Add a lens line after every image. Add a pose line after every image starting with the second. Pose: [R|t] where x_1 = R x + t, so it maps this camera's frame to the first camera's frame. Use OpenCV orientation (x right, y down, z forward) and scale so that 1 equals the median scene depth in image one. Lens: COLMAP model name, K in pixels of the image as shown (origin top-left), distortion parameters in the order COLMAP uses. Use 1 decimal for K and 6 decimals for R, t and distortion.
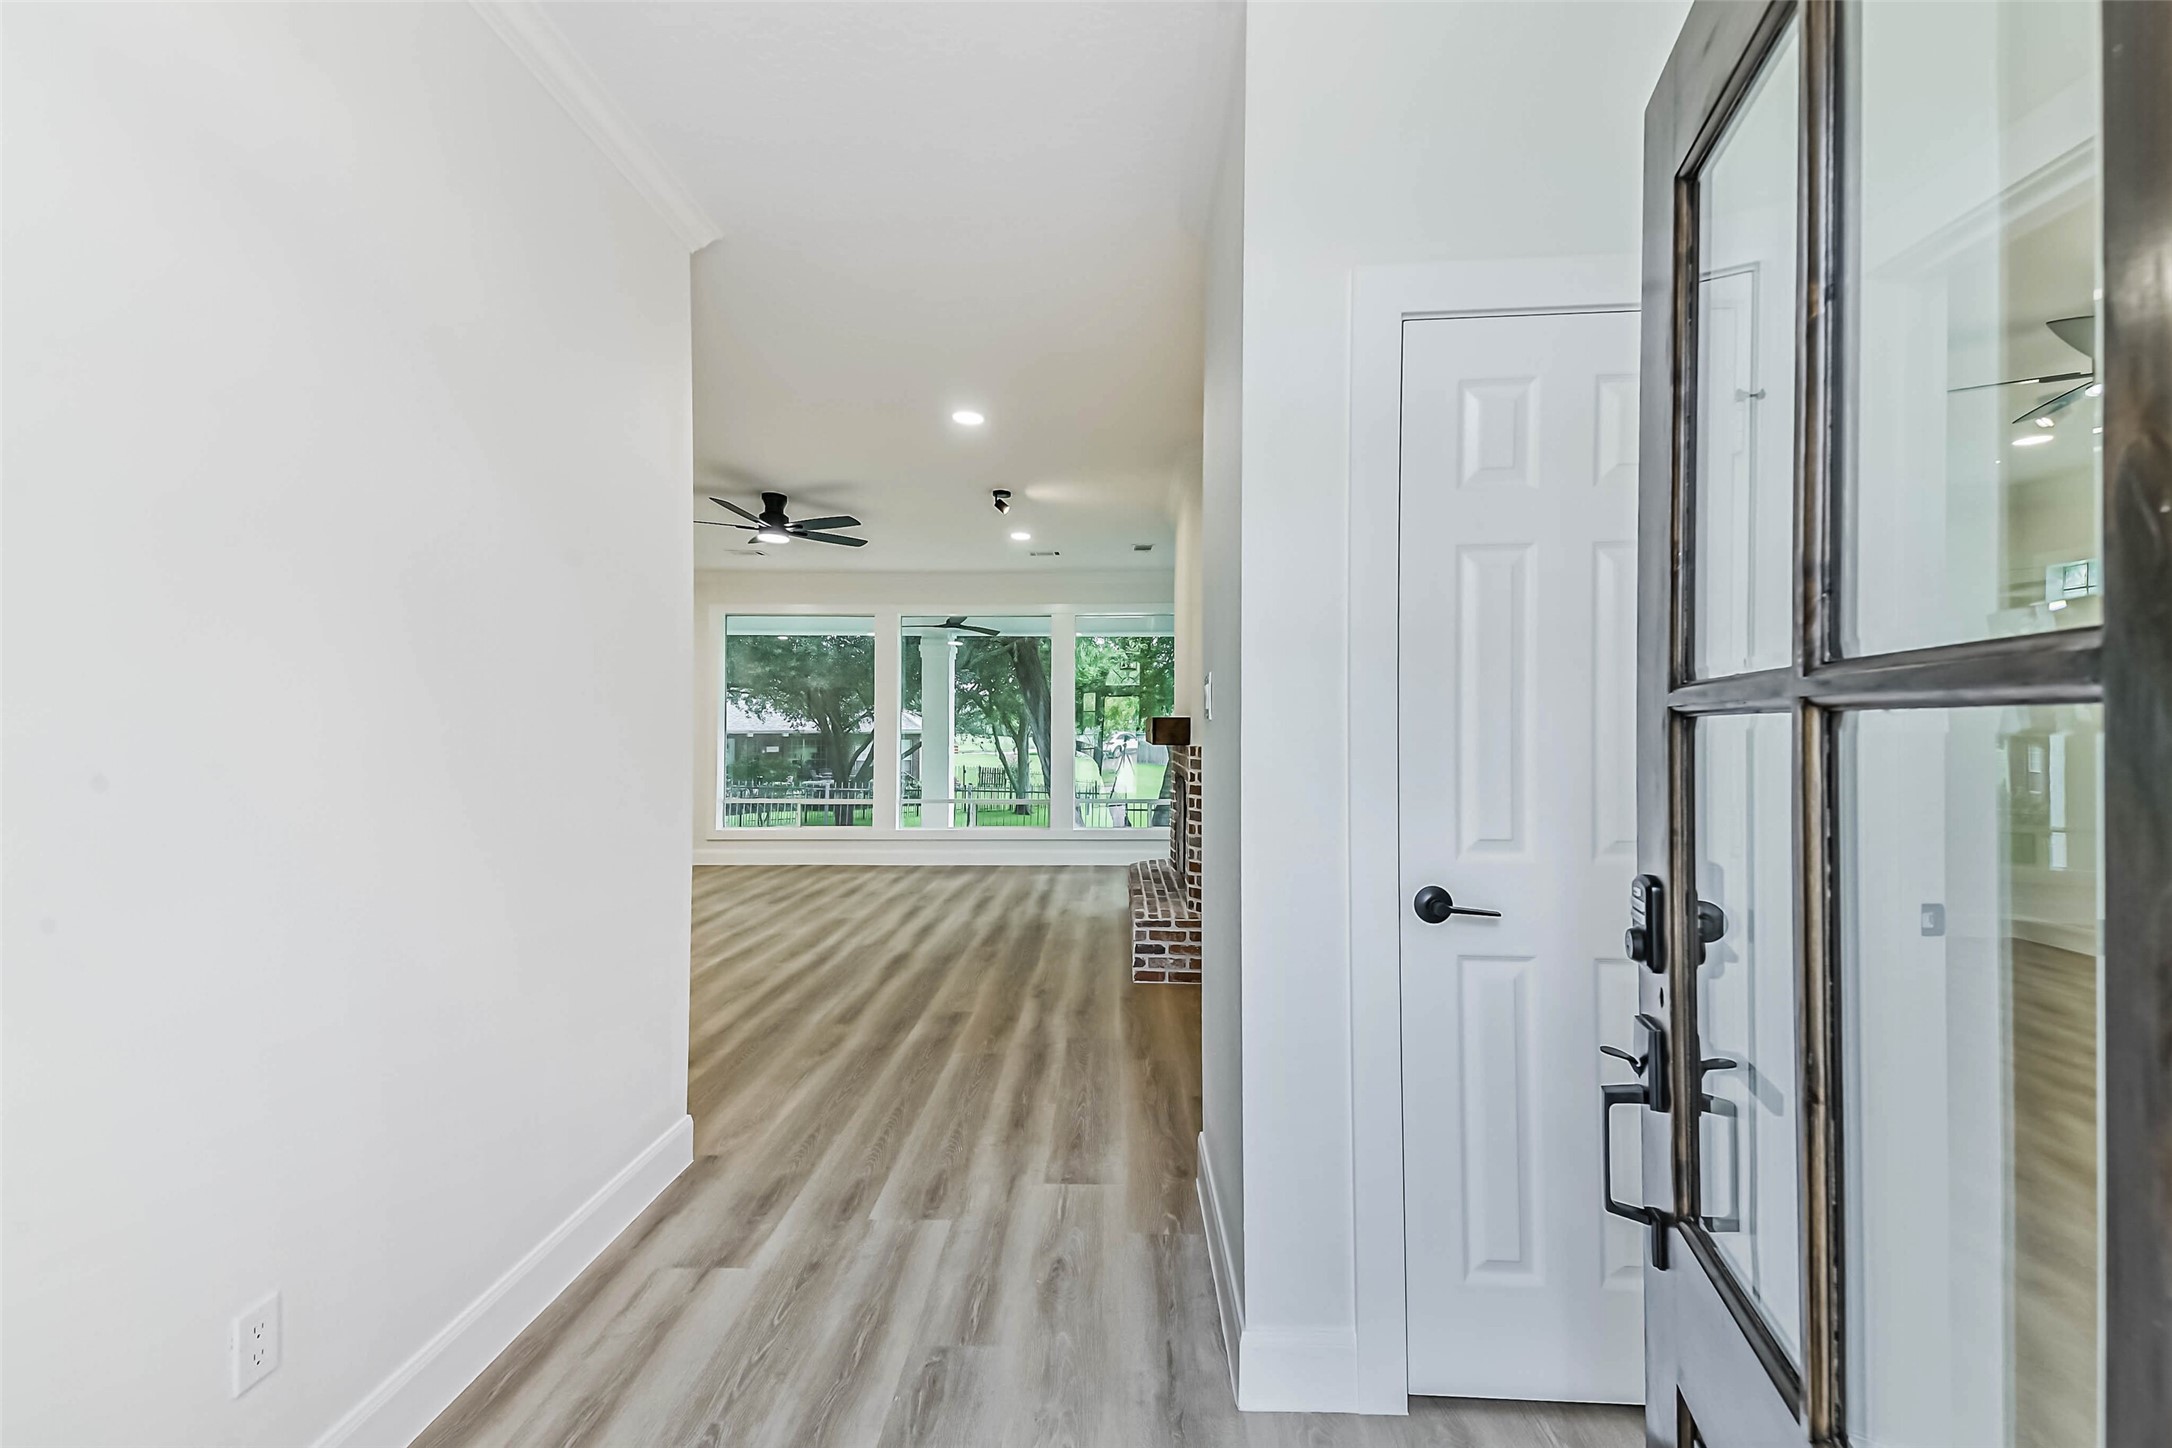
lens RADIAL K [[929.8, 0, 1086.0], [0, 929.8, 724.0], [0, 0, 1]] dist [0.025235, -0.000060]
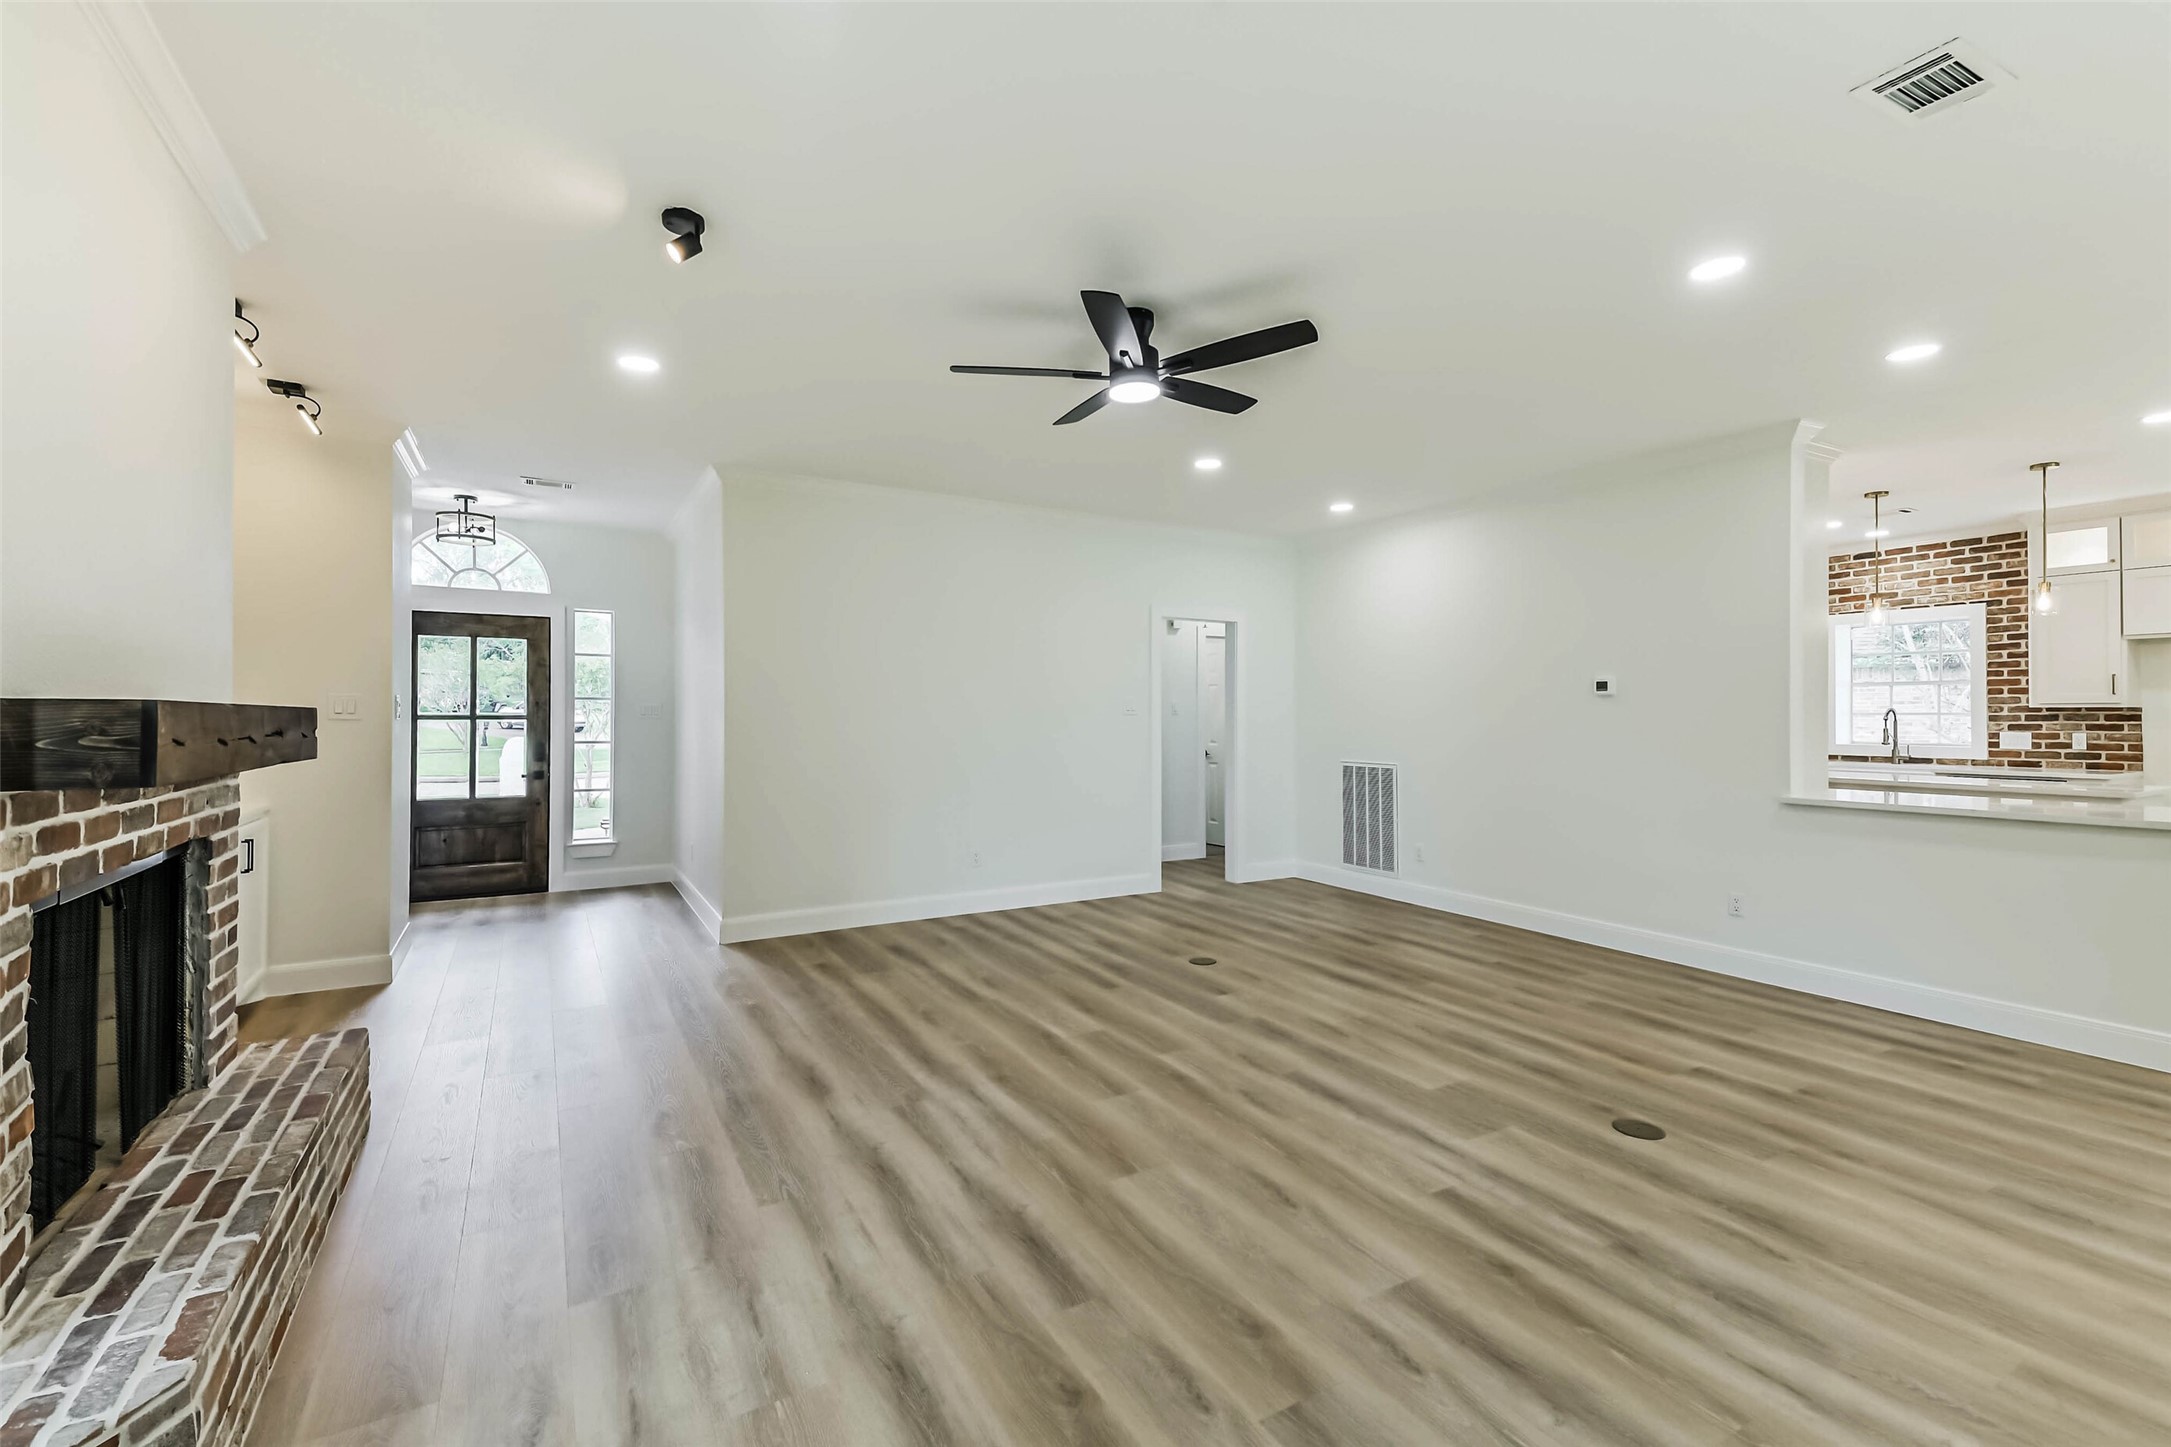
lens RADIAL K [[920.4, 0, 1089.8], [0, 920.4, 718.8], [0, 0, 1]] dist [0.086937, -0.033893]
pose [[-0.842159, -0.001136, -0.539228, -0.005979], [0.001091, 0.999992, -0.003811, -0.000509], [0.539228, -0.003798, -0.842151, 1.238058]]
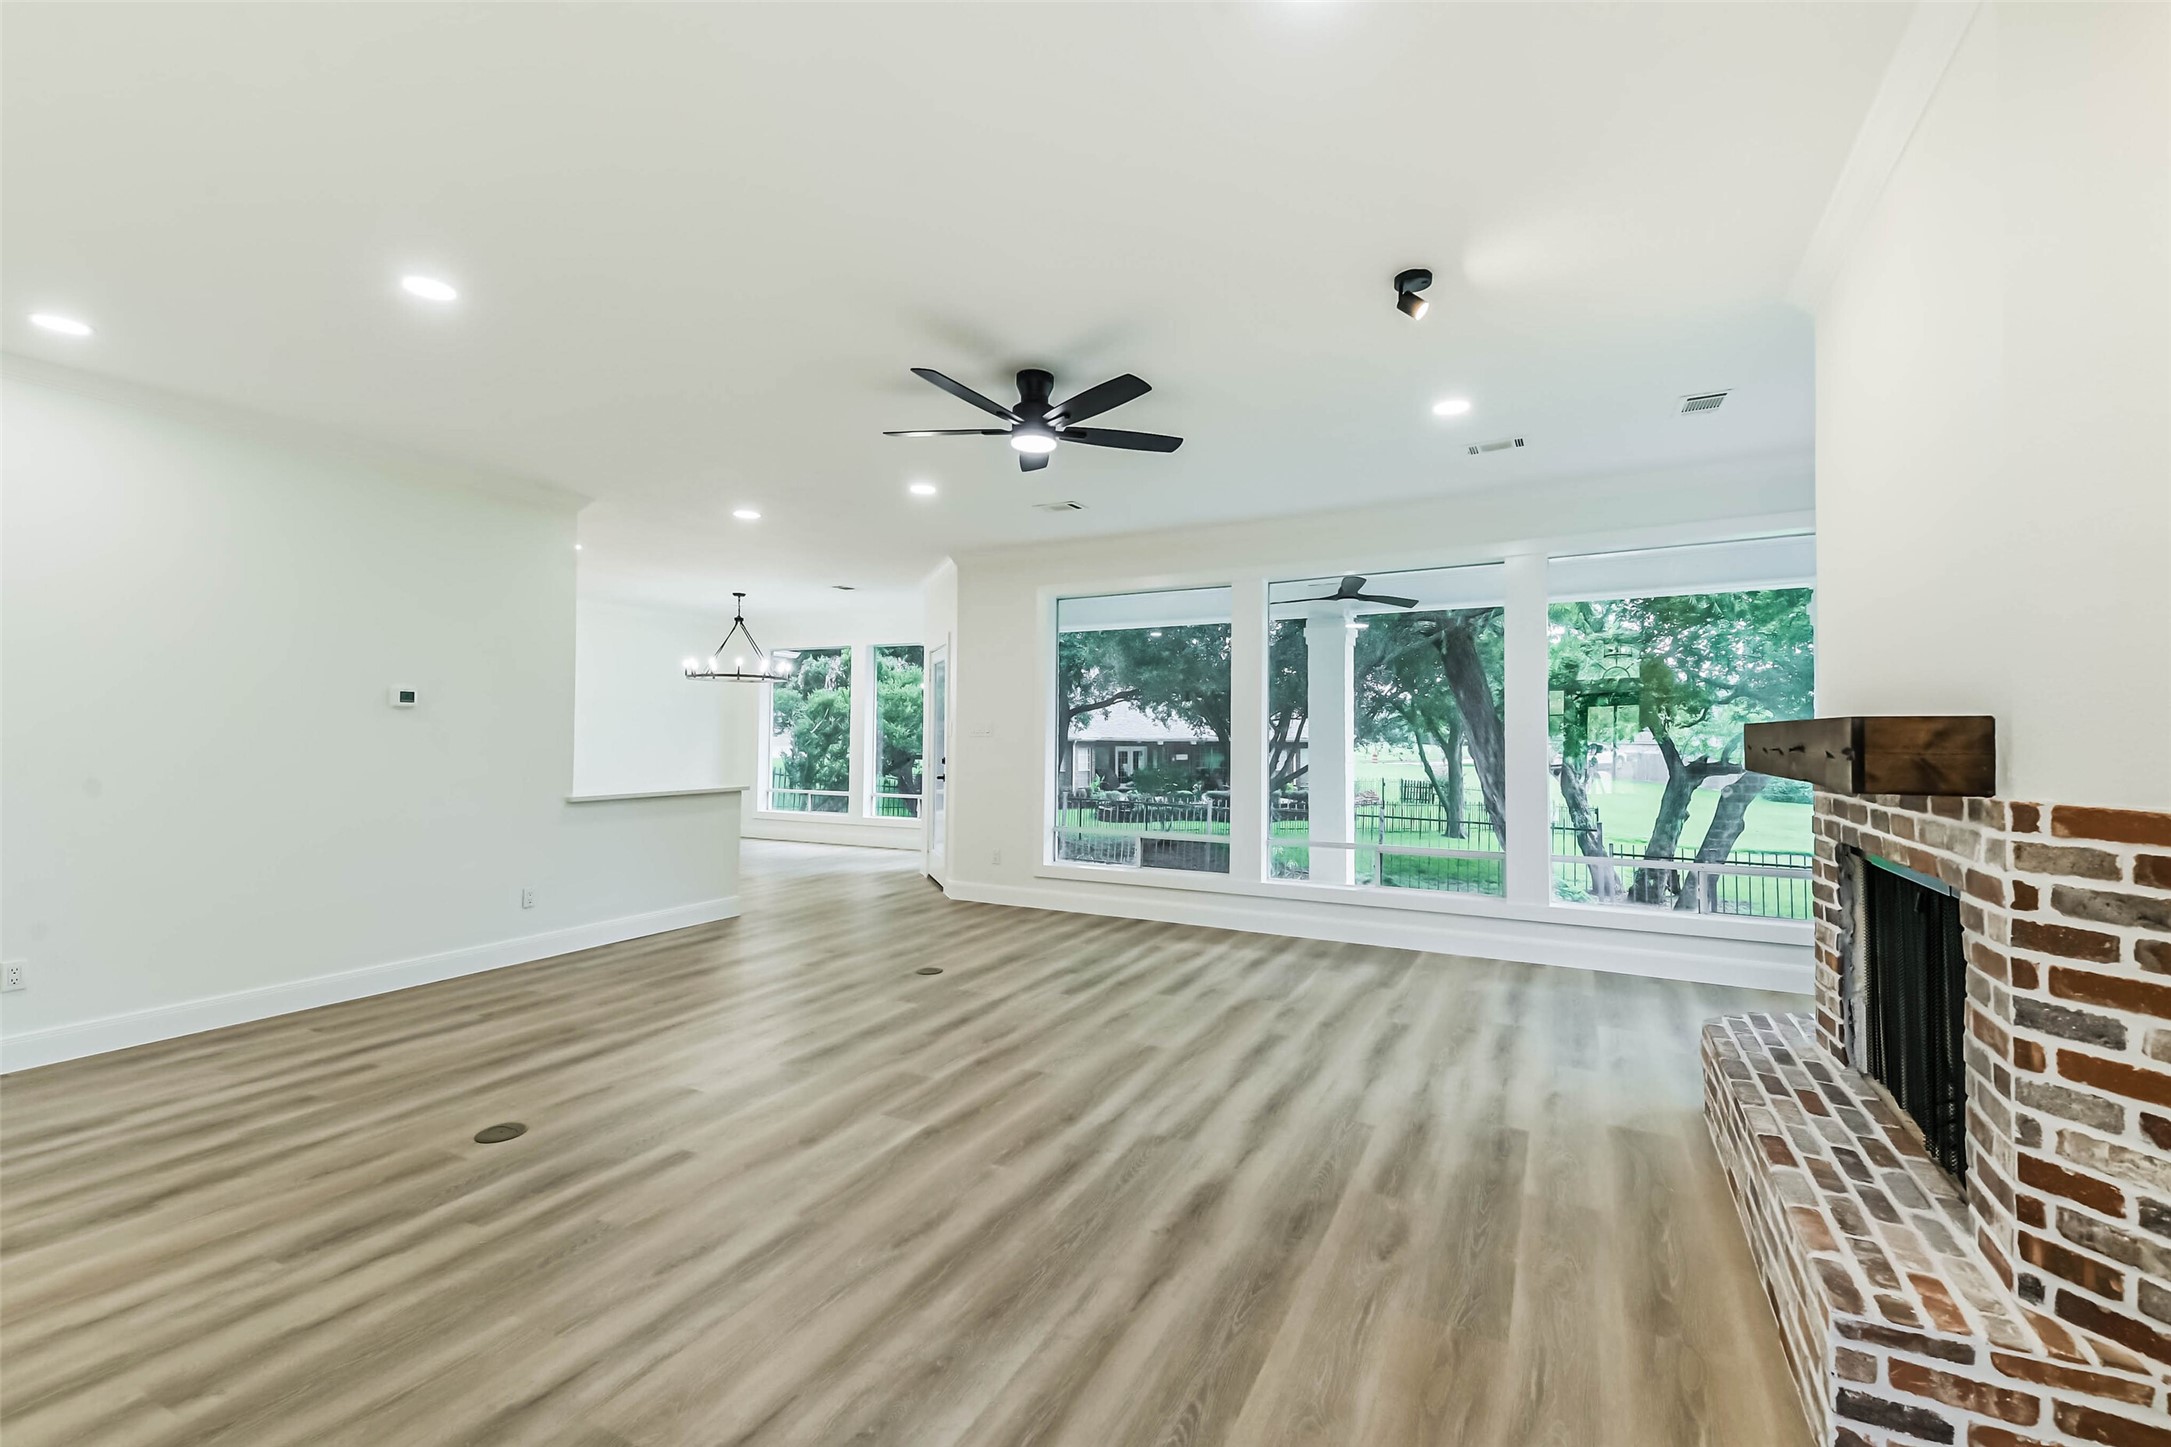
lens RADIAL K [[920.4, 0, 1089.8], [0, 920.4, 718.8], [0, 0, 1]] dist [0.086937, -0.033893]
pose [[0.904719, -0.009175, -0.425910, -0.026991], [0.003498, 0.999894, -0.014109, -0.001412], [0.425994, 0.011275, 0.904656, 0.378242]]
